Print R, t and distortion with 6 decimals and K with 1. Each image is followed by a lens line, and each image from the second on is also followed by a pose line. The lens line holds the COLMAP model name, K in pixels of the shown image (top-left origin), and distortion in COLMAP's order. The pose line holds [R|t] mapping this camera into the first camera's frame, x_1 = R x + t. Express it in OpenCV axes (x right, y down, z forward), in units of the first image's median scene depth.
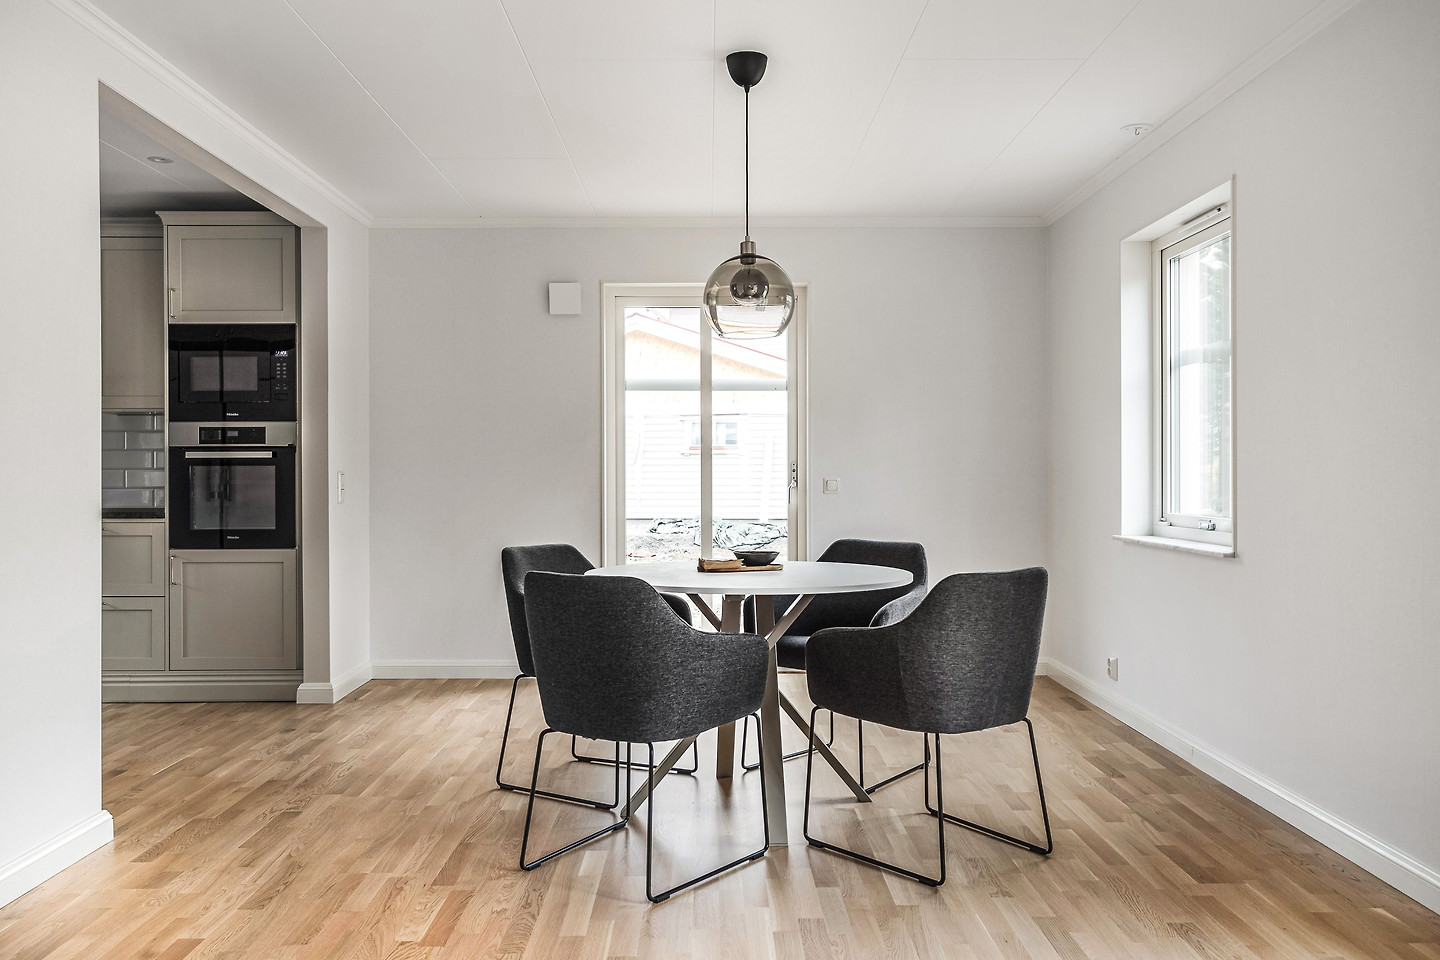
lens RADIAL K [[1234.1, 0, 720.0], [0, 1234.1, 480.0], [0, 0, 1]] dist [0.016595, 0.010258]
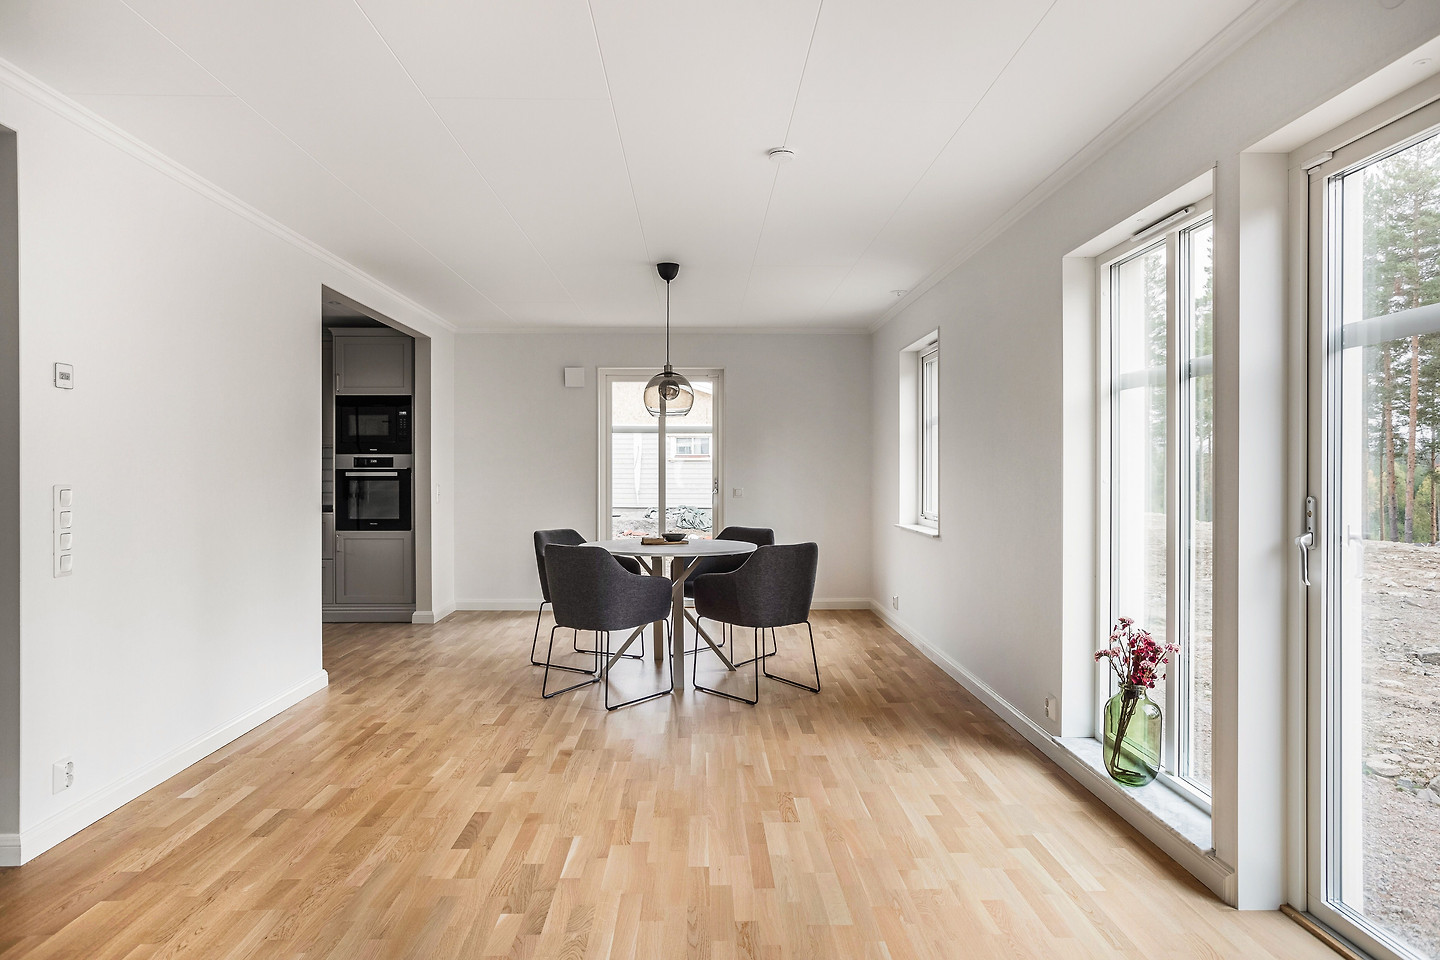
lens RADIAL K [[978.4, 0, 720.0], [0, 978.4, 480.0], [0, 0, 1]] dist [-0.006685, -0.000722]
pose [[0.999969, 0.002988, 0.007239, 0.083426], [-0.003032, 0.999976, 0.006156, -0.029174], [-0.007221, -0.006178, 0.999955, -0.424686]]
